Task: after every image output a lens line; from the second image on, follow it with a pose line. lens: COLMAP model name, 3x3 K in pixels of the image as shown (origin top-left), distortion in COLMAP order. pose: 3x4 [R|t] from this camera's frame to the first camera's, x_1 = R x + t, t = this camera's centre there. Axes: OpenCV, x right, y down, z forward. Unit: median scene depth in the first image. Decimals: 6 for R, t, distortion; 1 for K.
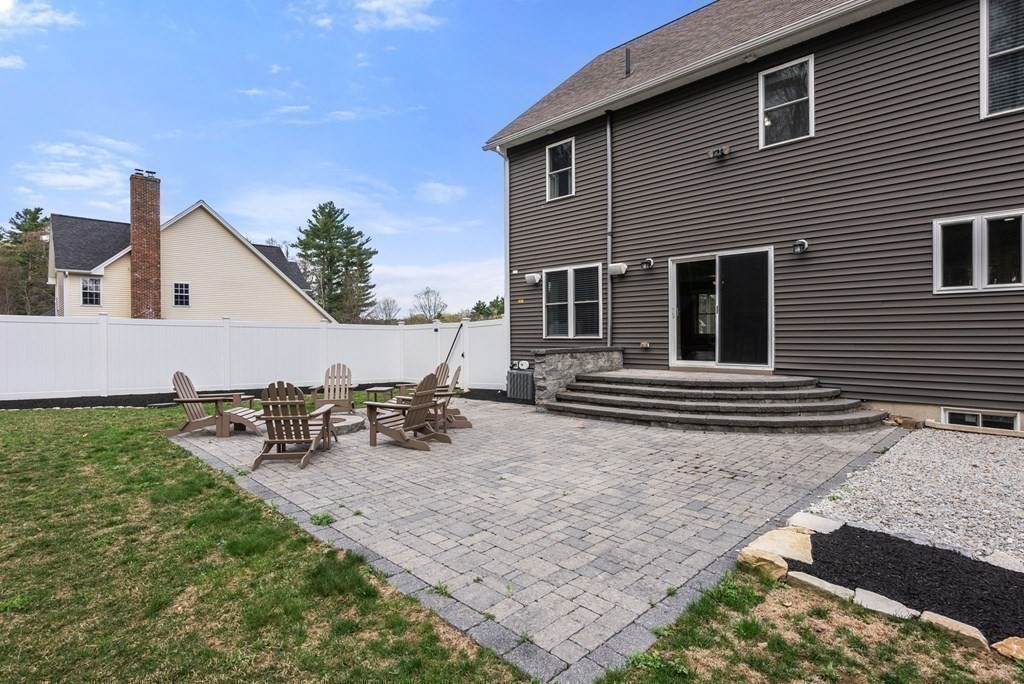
lens RADIAL K [[496.1, 0, 520.3], [0, 496.1, 336.3], [0, 0, 1]] dist [-0.002291, 0.000672]
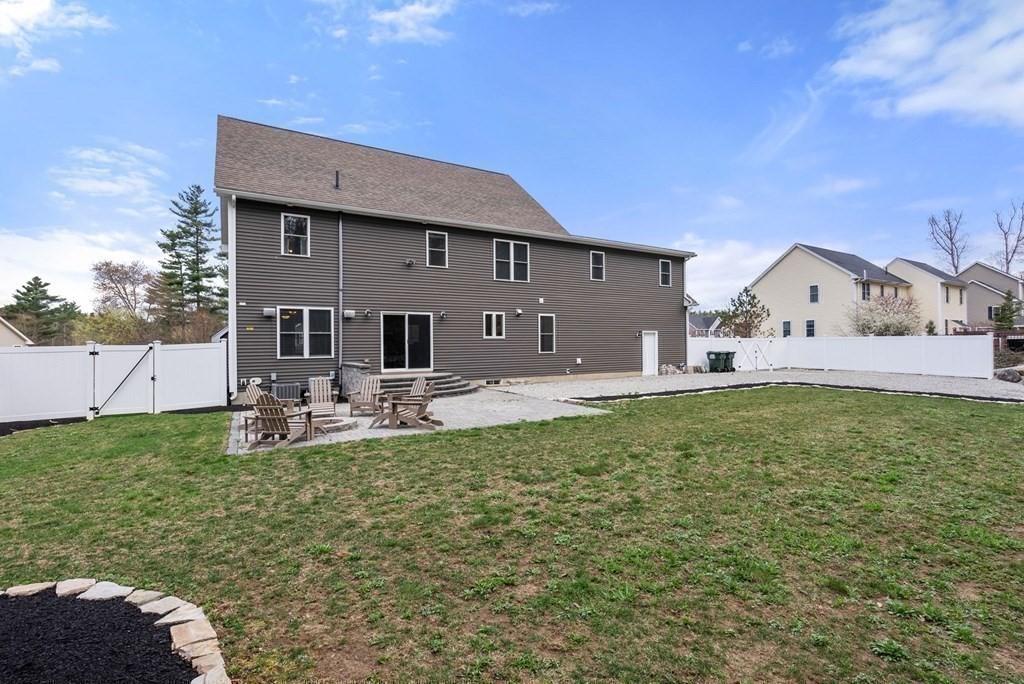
lens RADIAL K [[500.1, 0, 518.1], [0, 500.1, 338.0], [0, 0, 1]] dist [0.002318, 0.000052]
pose [[0.256957, 0.010868, 0.966362, -1.332279], [0.005448, 0.999905, -0.012694, -0.038482], [-0.966408, 0.008527, 0.256873, 0.071004]]
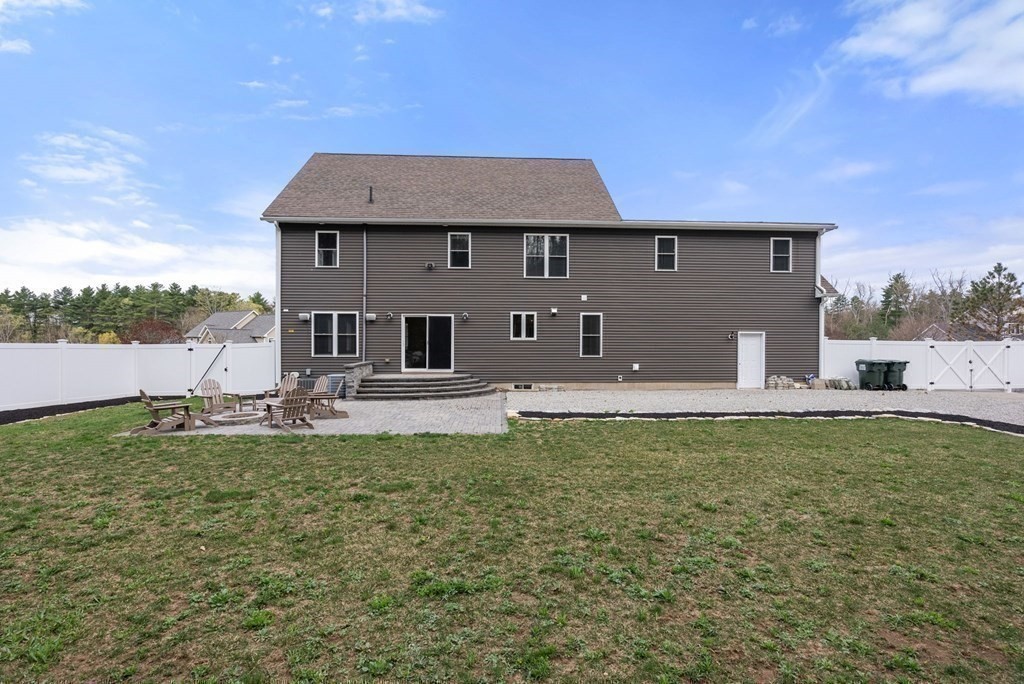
lens RADIAL K [[496.1, 0, 504.7], [0, 496.1, 338.5], [0, 0, 1]] dist [-0.002291, 0.000672]
pose [[0.703428, 0.005388, 0.710746, -0.776827], [-0.006063, 0.999980, -0.001580, -0.066233], [-0.710741, -0.003197, 0.703447, -0.608743]]
